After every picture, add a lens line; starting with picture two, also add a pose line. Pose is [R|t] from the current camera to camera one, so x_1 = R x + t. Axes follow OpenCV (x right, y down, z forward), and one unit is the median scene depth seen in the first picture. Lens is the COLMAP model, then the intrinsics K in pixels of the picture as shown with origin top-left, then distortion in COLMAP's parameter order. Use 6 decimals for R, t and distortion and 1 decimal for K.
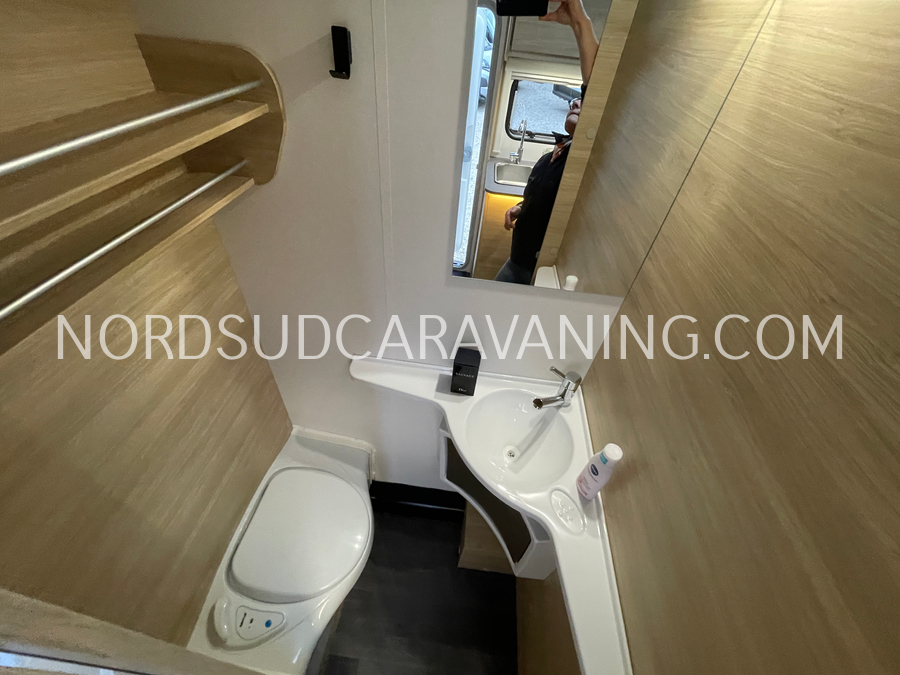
lens RADIAL K [[361.9, 0, 447.5], [0, 361.9, 341.3], [0, 0, 1]] dist [-0.000133, -0.001816]
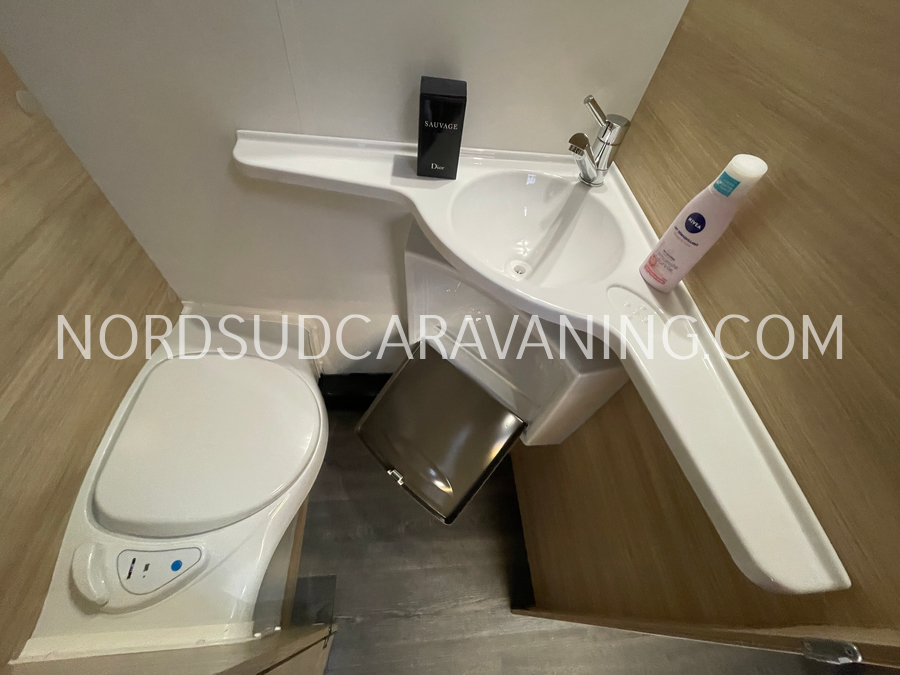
lens RADIAL K [[361.9, 0, 450.4], [0, 361.9, 338.1], [0, 0, 1]] dist [-0.000133, -0.001816]
pose [[0.983412, -0.119822, 0.136176, -0.052650], [0.090535, 0.974793, 0.203916, 0.291412], [-0.157177, -0.188205, 0.969471, 0.366546]]
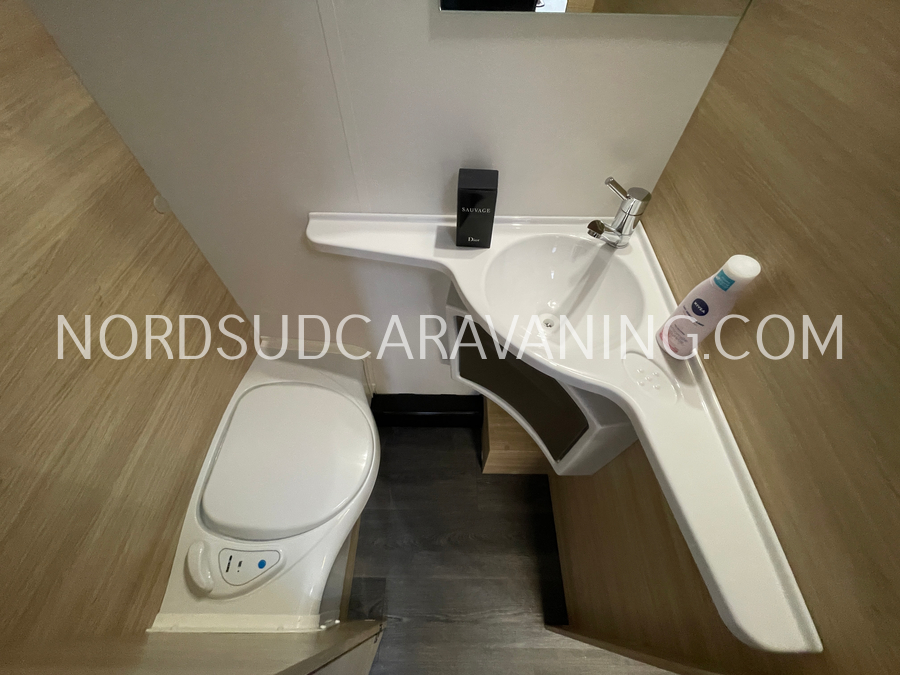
lens RADIAL K [[361.9, 0, 449.0], [0, 361.9, 338.8], [0, 0, 1]] dist [-0.000133, -0.001816]
pose [[0.993404, -0.114532, 0.005483, -0.030228], [0.111350, 0.975010, 0.192243, 0.182387], [-0.027364, -0.190365, 0.981332, 0.291898]]
